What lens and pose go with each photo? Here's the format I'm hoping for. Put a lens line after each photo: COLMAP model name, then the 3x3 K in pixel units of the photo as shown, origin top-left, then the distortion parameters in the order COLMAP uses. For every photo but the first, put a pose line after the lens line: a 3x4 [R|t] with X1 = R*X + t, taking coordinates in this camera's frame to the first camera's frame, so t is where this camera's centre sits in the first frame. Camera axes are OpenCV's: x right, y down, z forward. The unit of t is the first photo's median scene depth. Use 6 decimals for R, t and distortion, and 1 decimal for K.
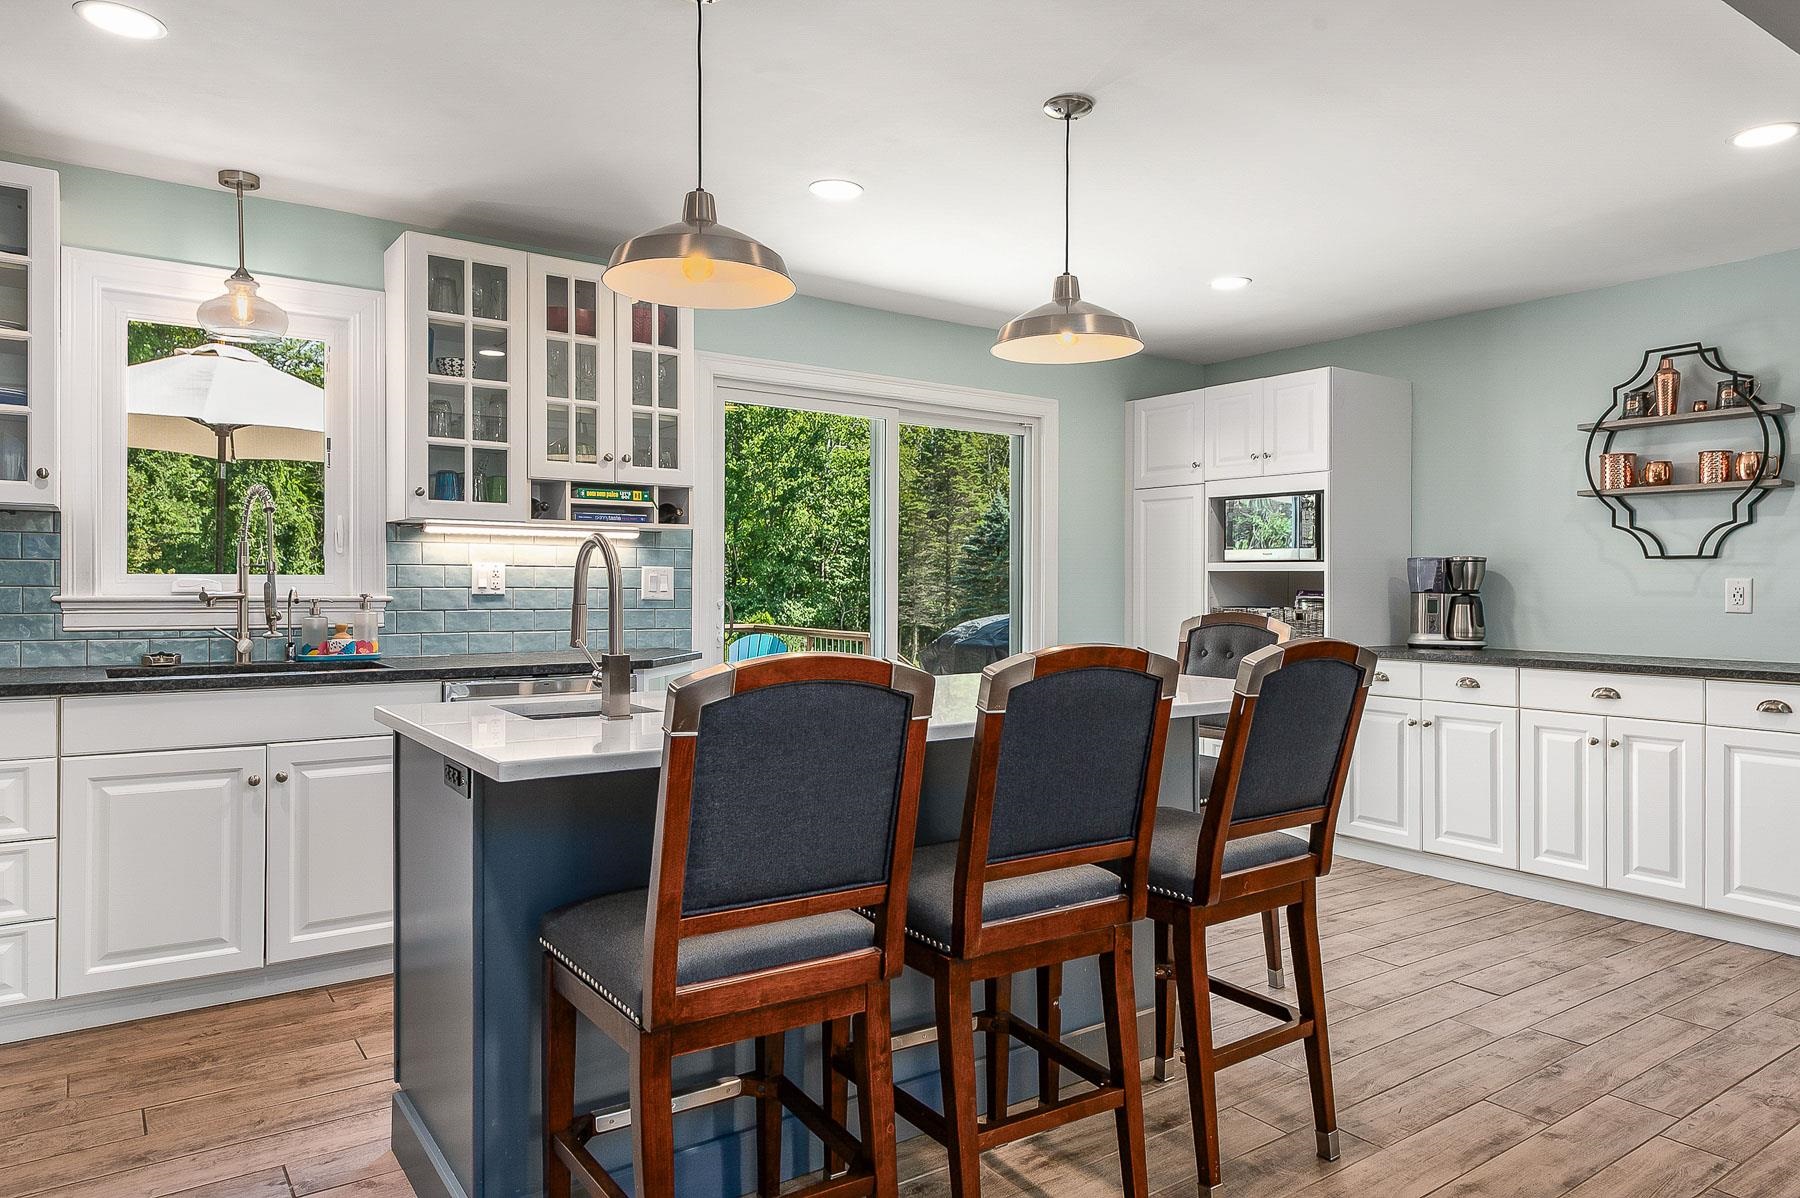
lens RADIAL K [[1129.6, 0, 900.0], [0, 1129.6, 599.0], [0, 0, 1]] dist [0.032800, -0.031546]
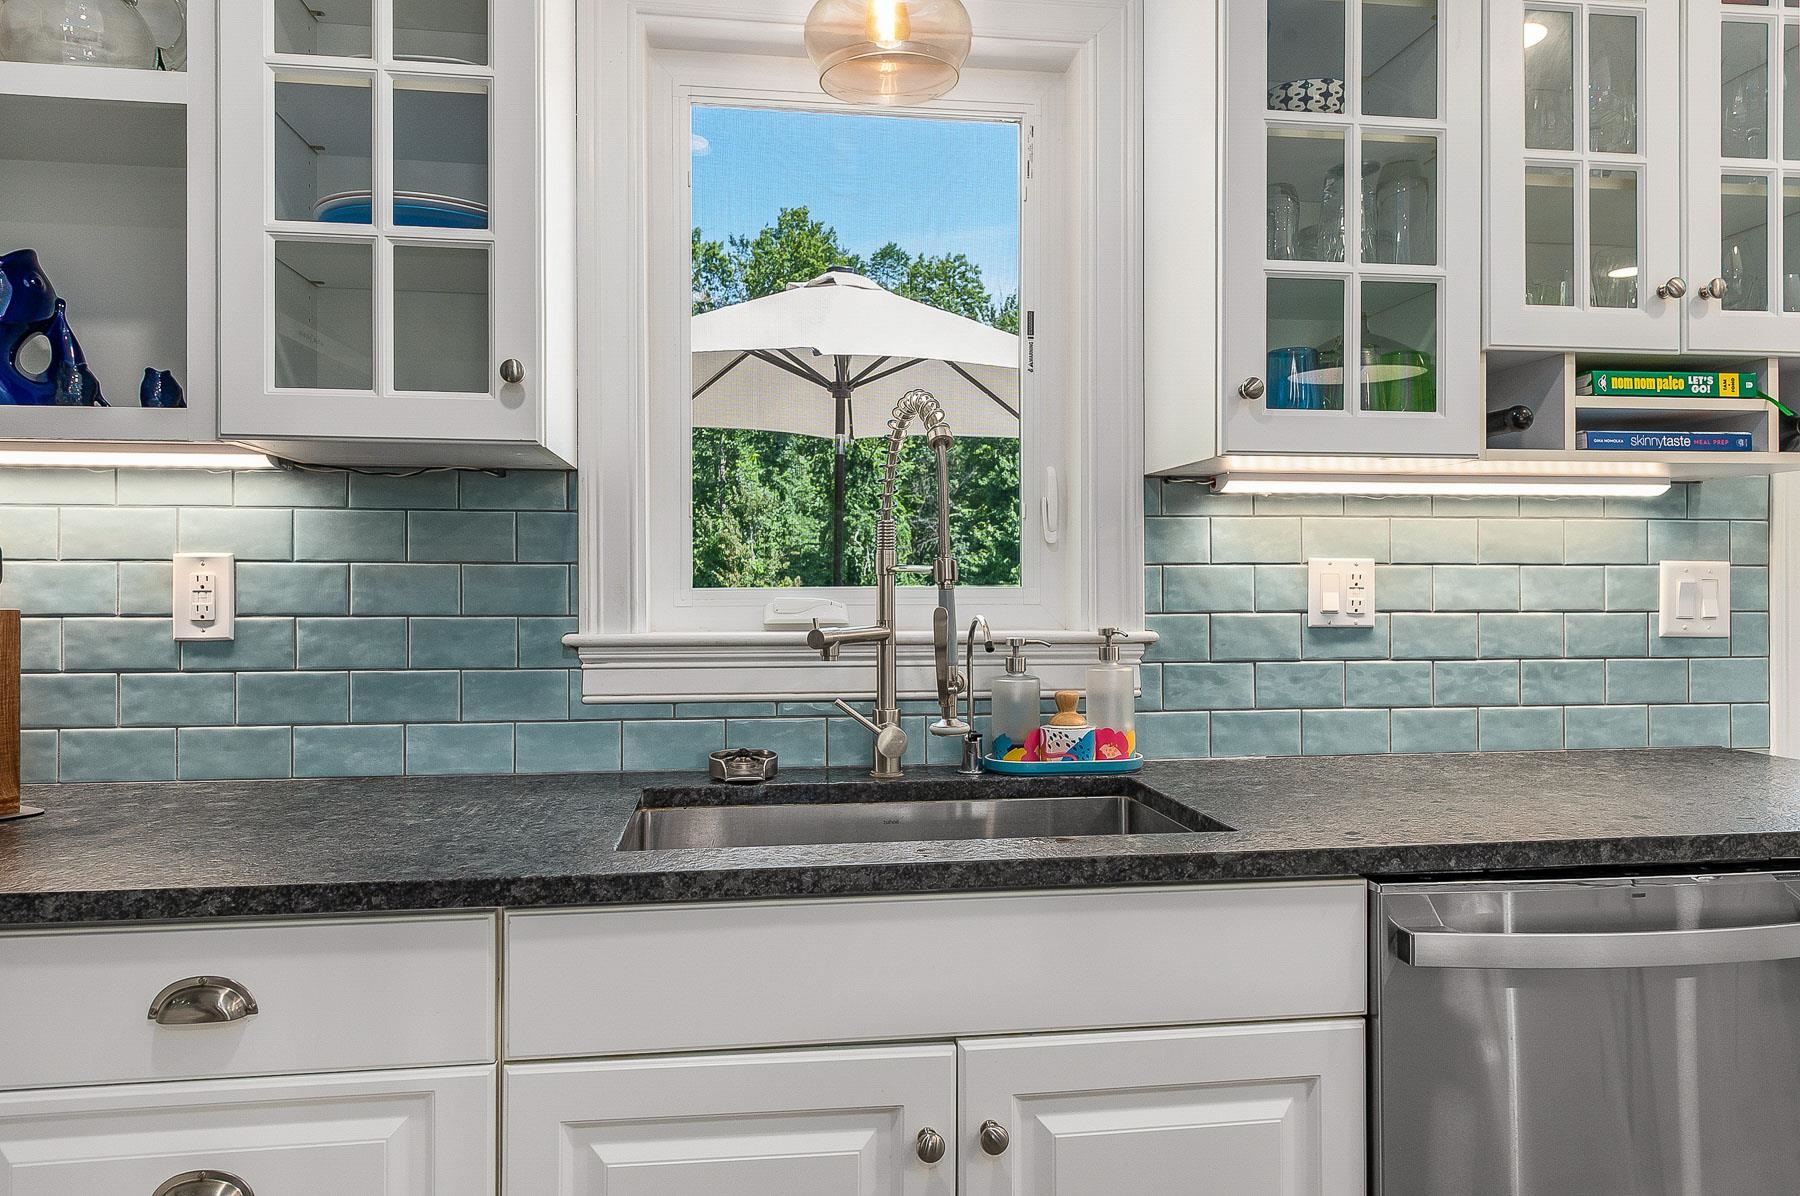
lens RADIAL K [[1195.5, 0, 906.0], [0, 1195.5, 576.4], [0, 0, 1]] dist [0.002507, -0.001326]
pose [[0.887575, -0.011133, -0.460528, -0.314142], [0.000944, 0.999750, -0.022349, -0.014540], [0.460662, 0.019402, 0.887364, 0.517125]]
